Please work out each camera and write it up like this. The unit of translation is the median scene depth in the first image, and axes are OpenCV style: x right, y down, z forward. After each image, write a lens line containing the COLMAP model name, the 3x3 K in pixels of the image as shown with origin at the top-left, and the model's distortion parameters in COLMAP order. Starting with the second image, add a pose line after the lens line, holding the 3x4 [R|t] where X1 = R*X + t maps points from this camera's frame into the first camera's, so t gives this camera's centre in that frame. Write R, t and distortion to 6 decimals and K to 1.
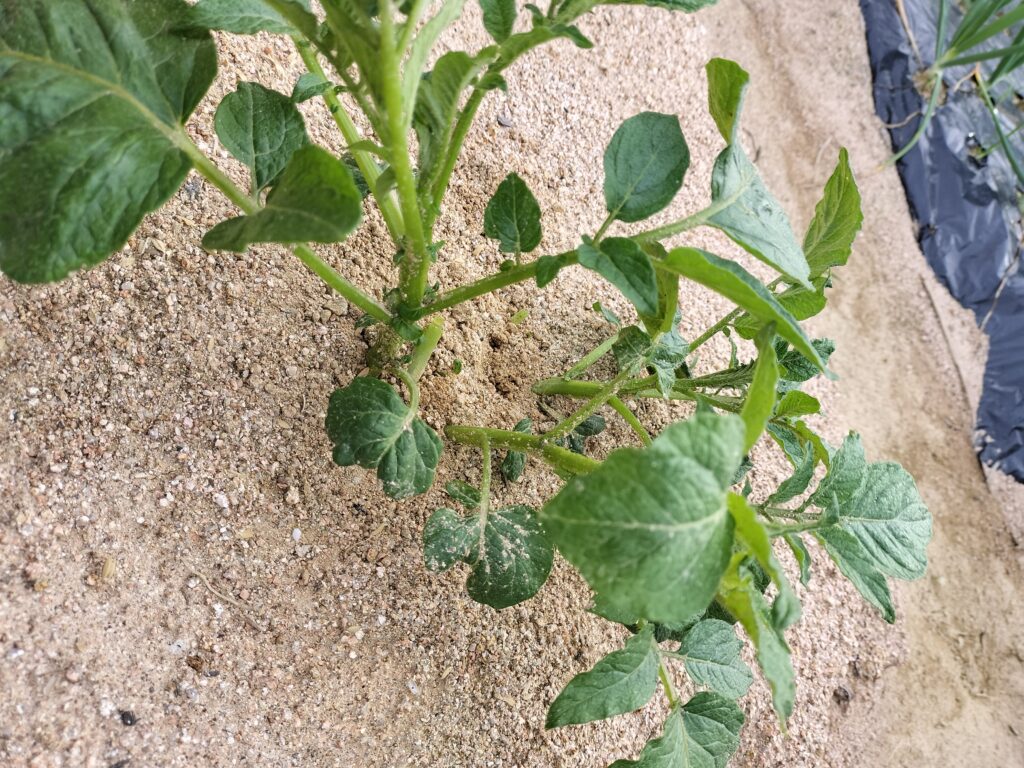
lens RADIAL K [[809.4, 0, 513.9], [0, 809.4, 384.5], [0, 0, 1]] dist [-0.008810, -0.037548]
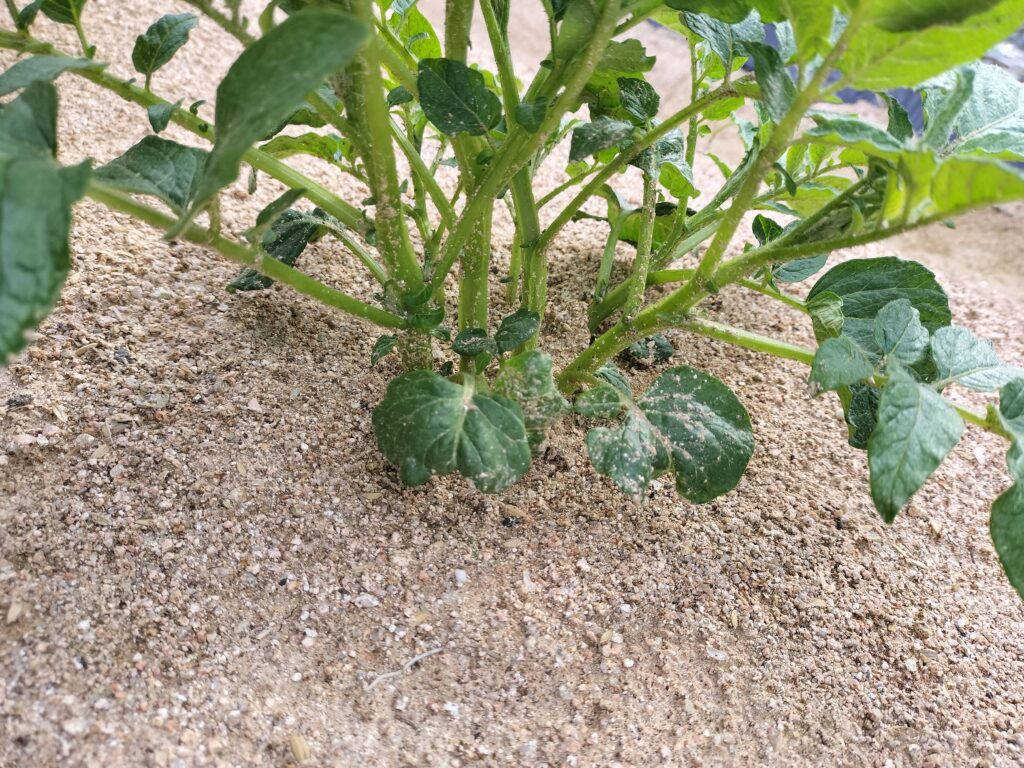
lens RADIAL K [[809.4, 0, 507.3], [0, 809.4, 384.6], [0, 0, 1]] dist [-0.008810, -0.037548]
pose [[0.762308, -0.645524, 0.046745, -0.151850], [0.643574, 0.748390, -0.160389, 0.185928], [0.068552, 0.152349, 0.985946, 0.201428]]
